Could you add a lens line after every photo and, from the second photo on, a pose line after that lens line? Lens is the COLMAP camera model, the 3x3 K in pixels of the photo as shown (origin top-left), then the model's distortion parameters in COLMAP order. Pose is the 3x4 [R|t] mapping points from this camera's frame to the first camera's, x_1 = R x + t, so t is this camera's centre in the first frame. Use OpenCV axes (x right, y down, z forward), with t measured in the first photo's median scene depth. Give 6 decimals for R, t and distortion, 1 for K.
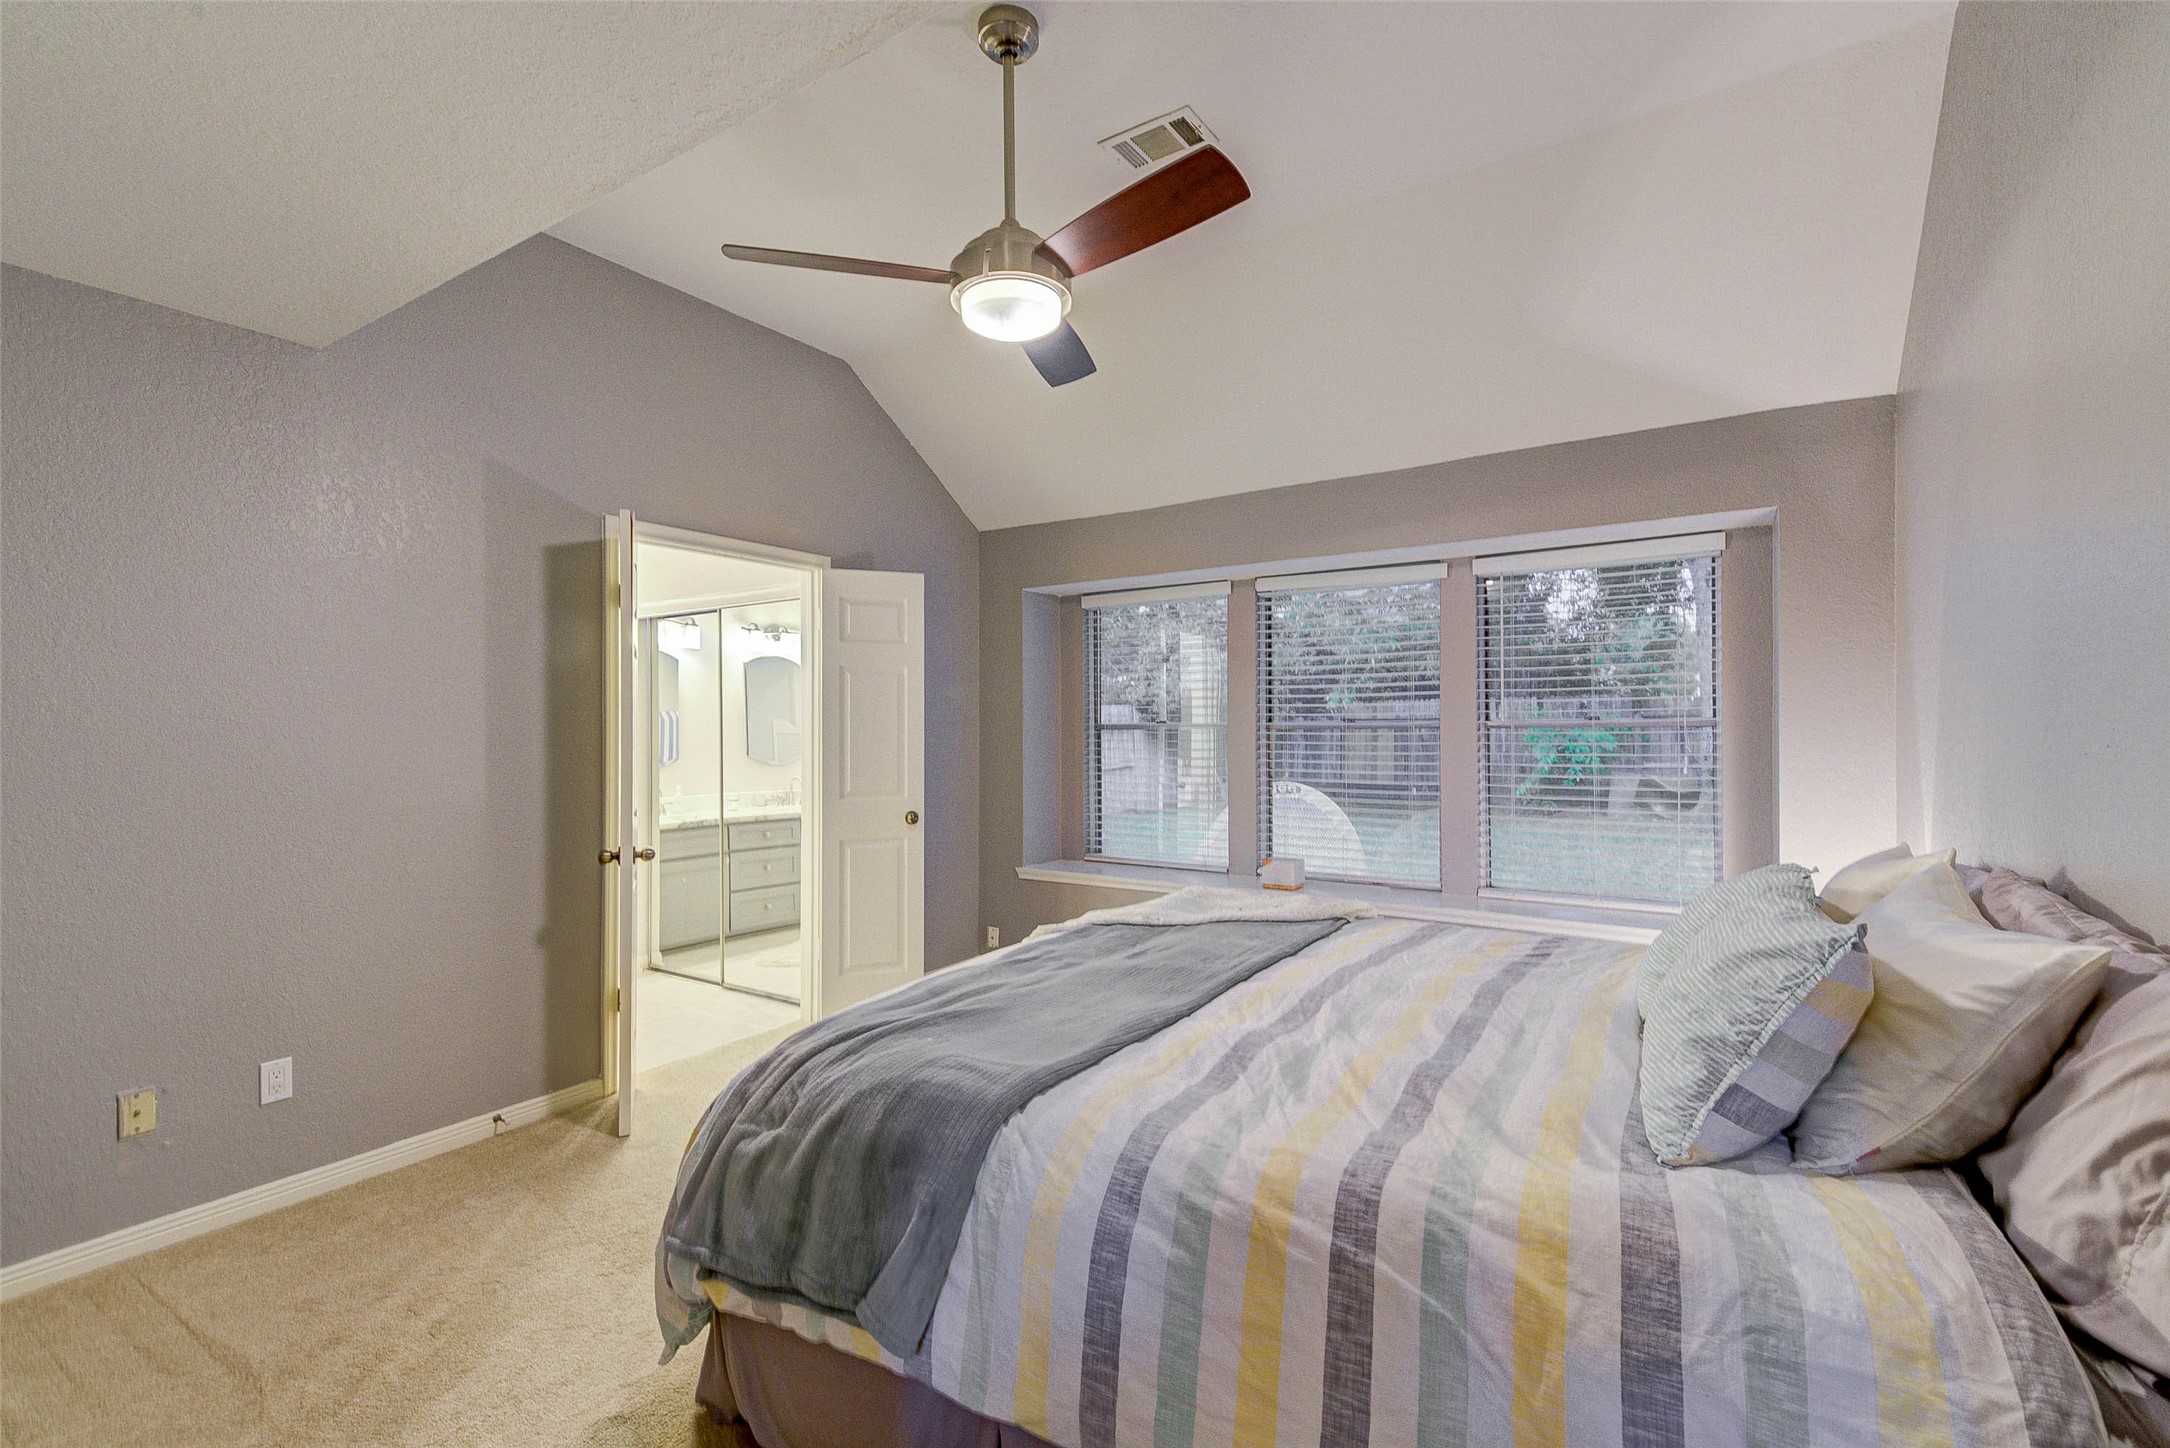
lens RADIAL K [[928.3, 0, 1094.1], [0, 928.3, 704.9], [0, 0, 1]] dist [0.032591, -0.011153]
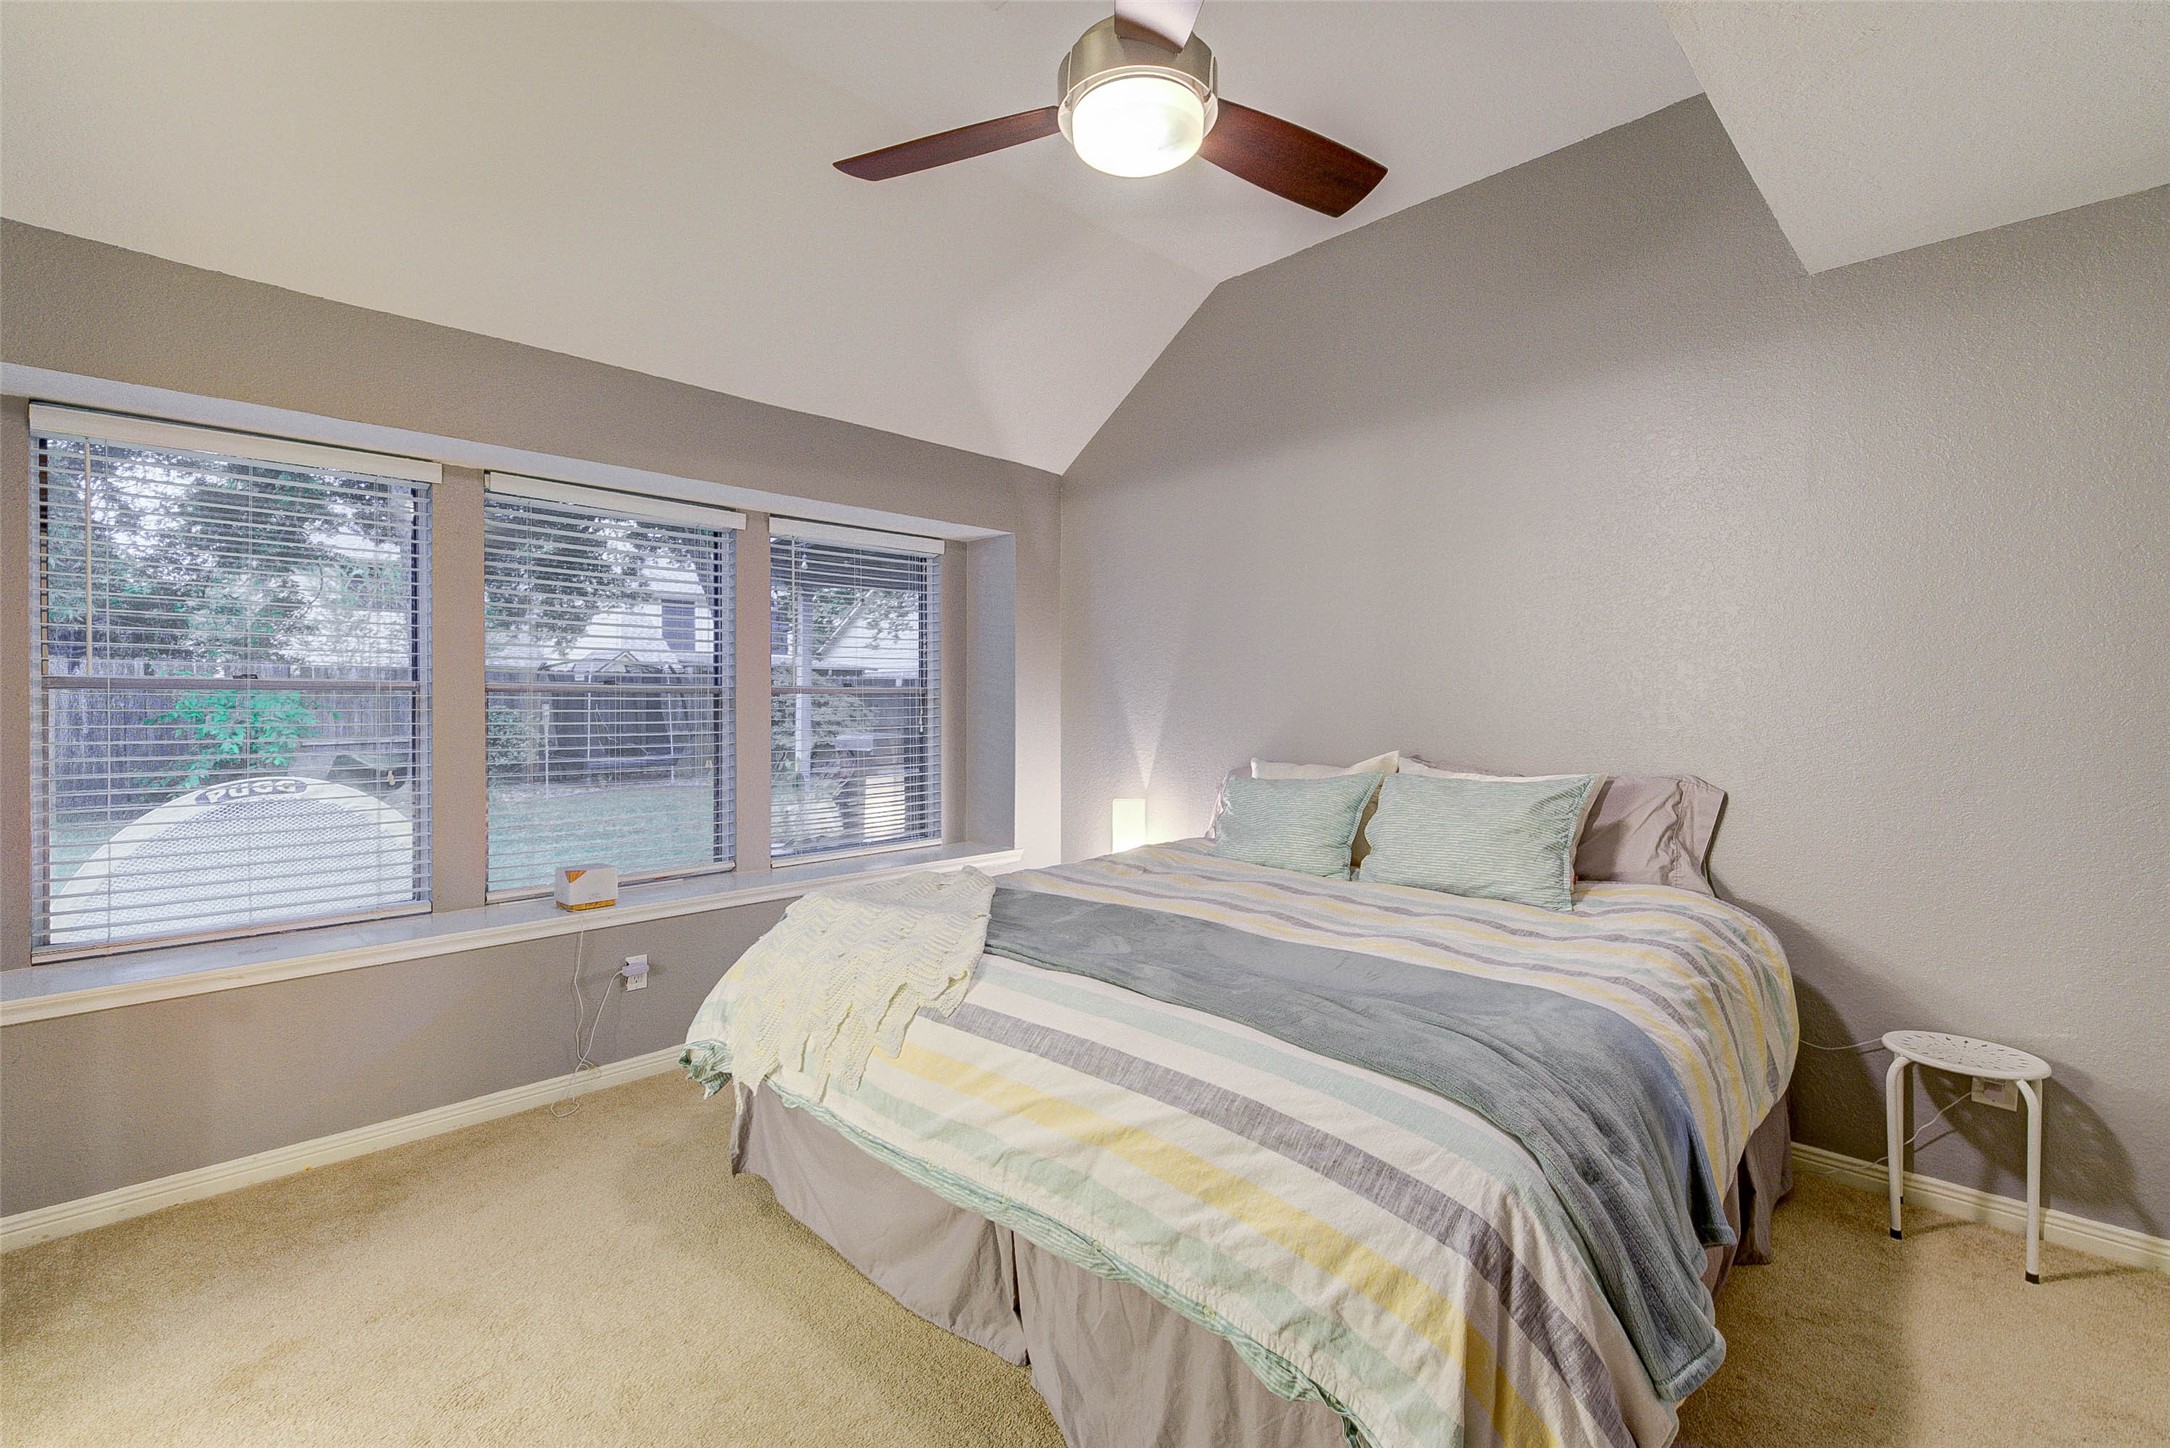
lens RADIAL K [[928.3, 0, 1094.1], [0, 928.3, 704.9], [0, 0, 1]] dist [0.032591, -0.011153]
pose [[0.213762, -0.000712, 0.976886, -0.389935], [-0.026505, 0.999627, 0.006528, 0.018644], [-0.976526, -0.027288, 0.213663, 0.400333]]
